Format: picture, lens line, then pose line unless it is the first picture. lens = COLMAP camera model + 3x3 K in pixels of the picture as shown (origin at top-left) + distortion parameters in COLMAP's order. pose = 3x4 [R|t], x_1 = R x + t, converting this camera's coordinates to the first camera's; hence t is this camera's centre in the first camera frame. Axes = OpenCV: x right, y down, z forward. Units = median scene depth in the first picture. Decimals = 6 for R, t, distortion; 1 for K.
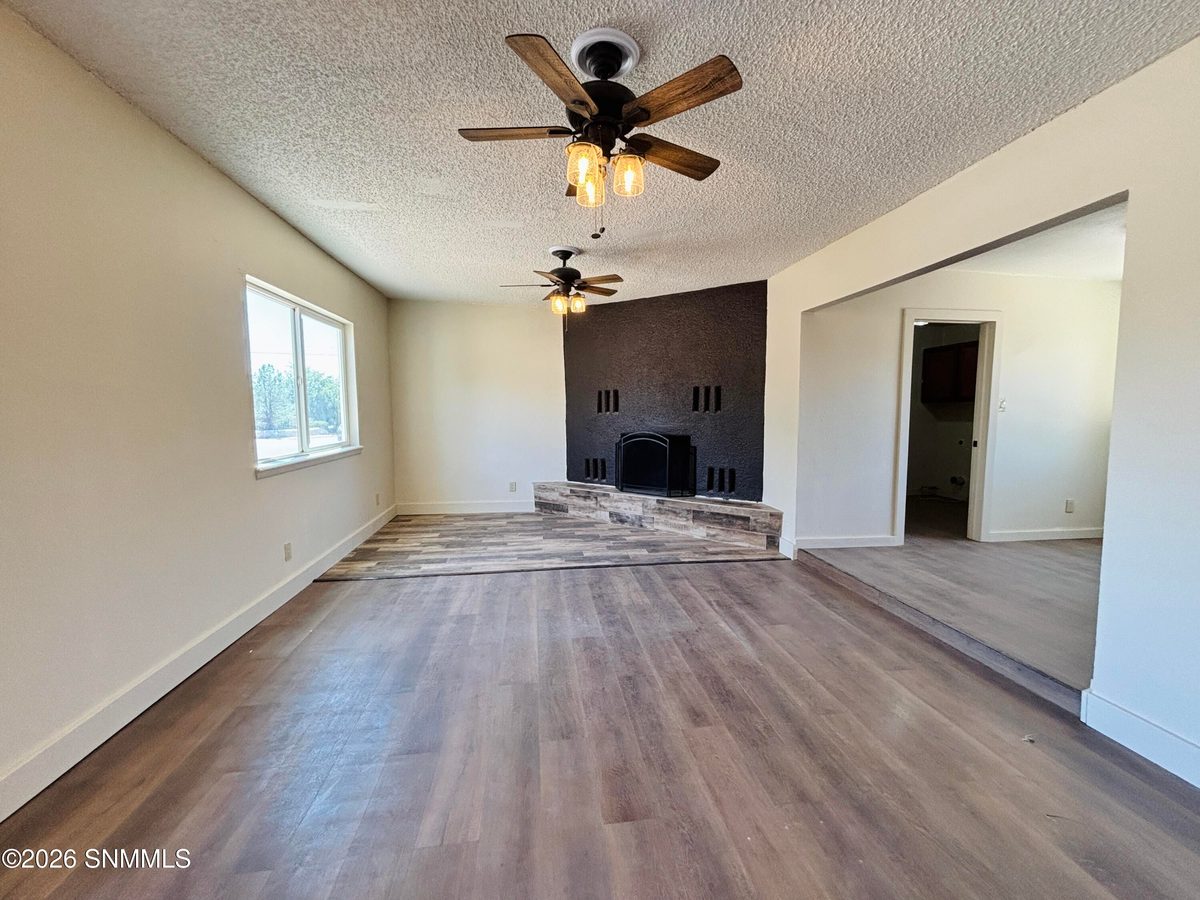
lens RADIAL K [[484.9, 0, 597.8], [0, 484.9, 455.1], [0, 0, 1]] dist [0.038034, -0.019256]
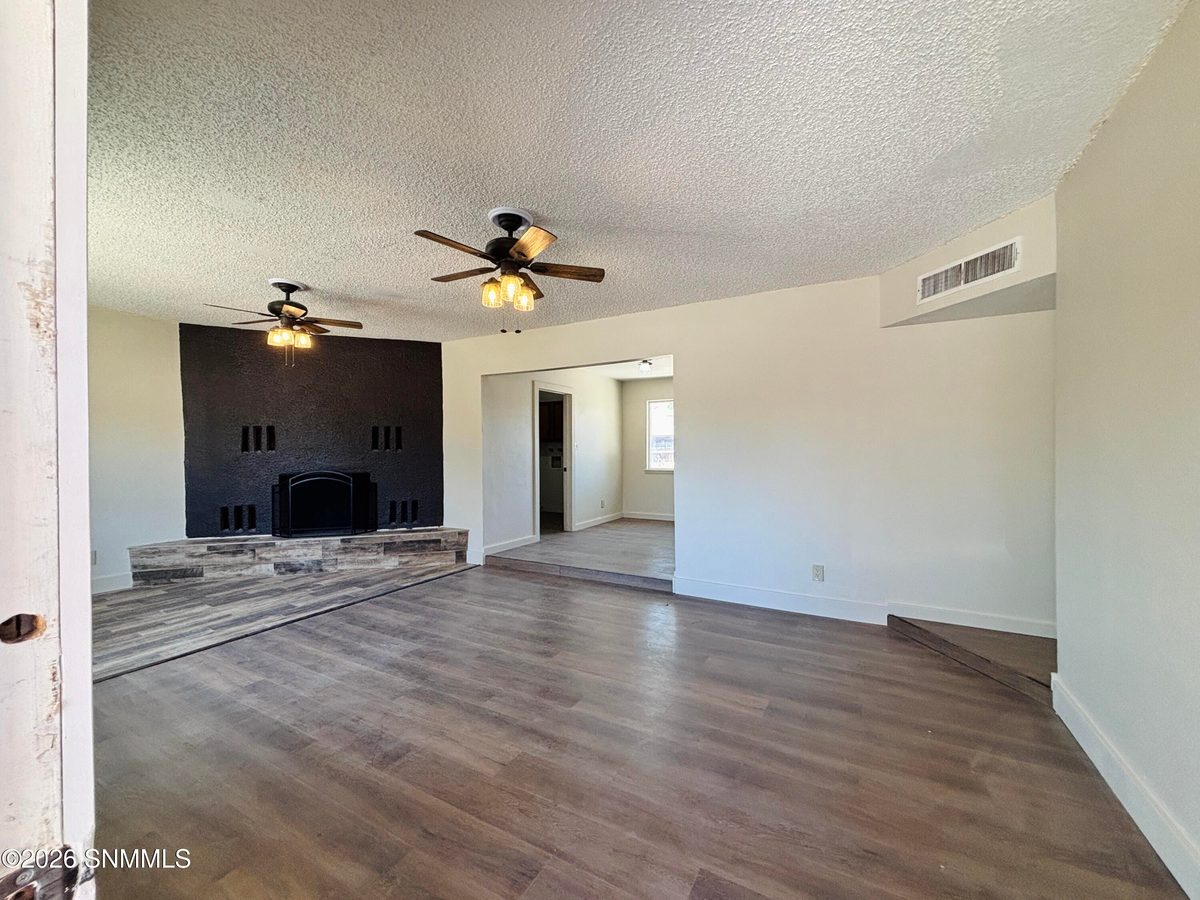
lens RADIAL K [[491.9, 0, 600.0], [0, 491.9, 450.0], [0, 0, 1]] dist [-0.000382, -0.000239]
pose [[0.601302, -0.005234, 0.799005, -0.391915], [0.078613, 0.995515, -0.052639, 0.006221], [-0.795145, 0.094464, 0.599016, -0.032839]]
